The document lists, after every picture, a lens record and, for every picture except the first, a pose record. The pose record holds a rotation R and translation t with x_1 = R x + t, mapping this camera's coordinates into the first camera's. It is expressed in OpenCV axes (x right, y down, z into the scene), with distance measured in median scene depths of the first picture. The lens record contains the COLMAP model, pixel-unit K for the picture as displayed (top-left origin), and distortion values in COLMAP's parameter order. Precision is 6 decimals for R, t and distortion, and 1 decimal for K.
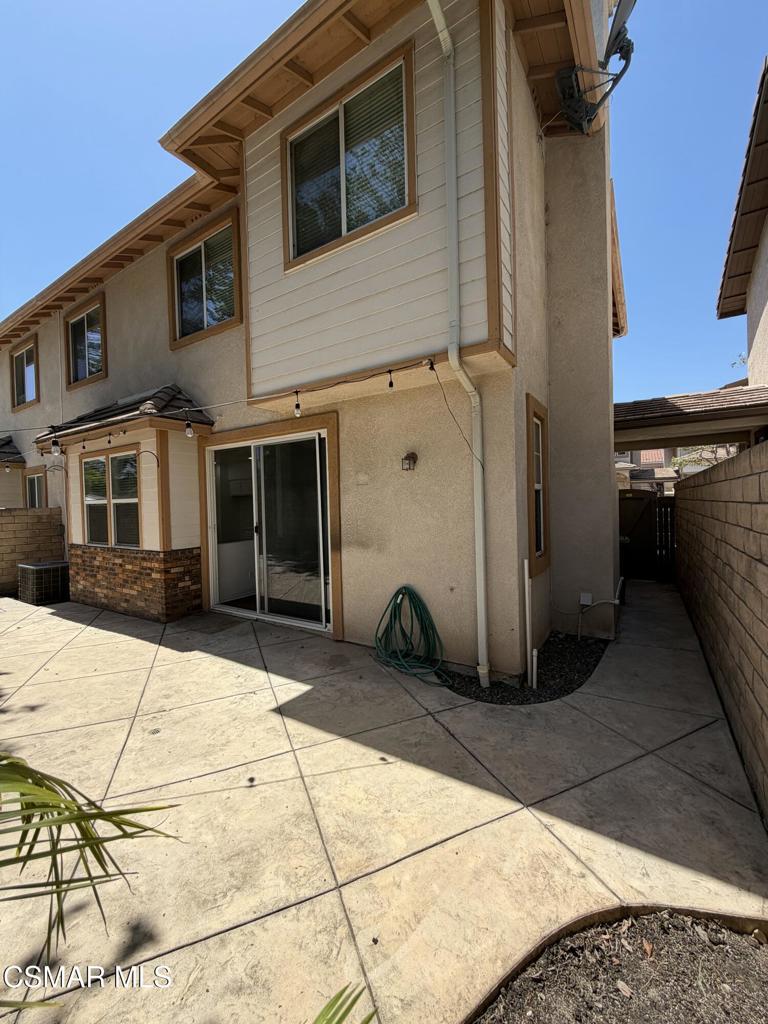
lens RADIAL K [[408.5, 0, 382.2], [0, 408.5, 508.7], [0, 0, 1]] dist [0.002281, -0.000135]
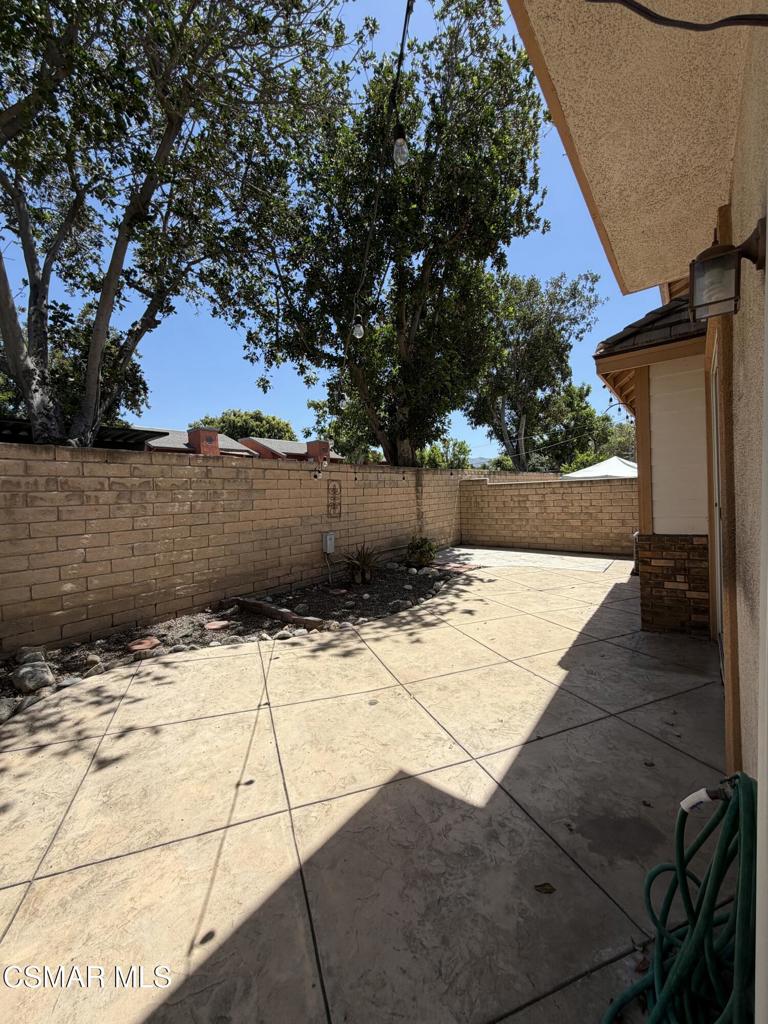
lens RADIAL K [[408.5, 0, 386.6], [0, 408.5, 513.2], [0, 0, 1]] dist [0.002281, -0.000135]
pose [[-0.066294, 0.068472, -0.995448, 0.281900], [0.036529, 0.997140, 0.066155, 0.000082], [0.997131, -0.031977, -0.068605, 0.722503]]
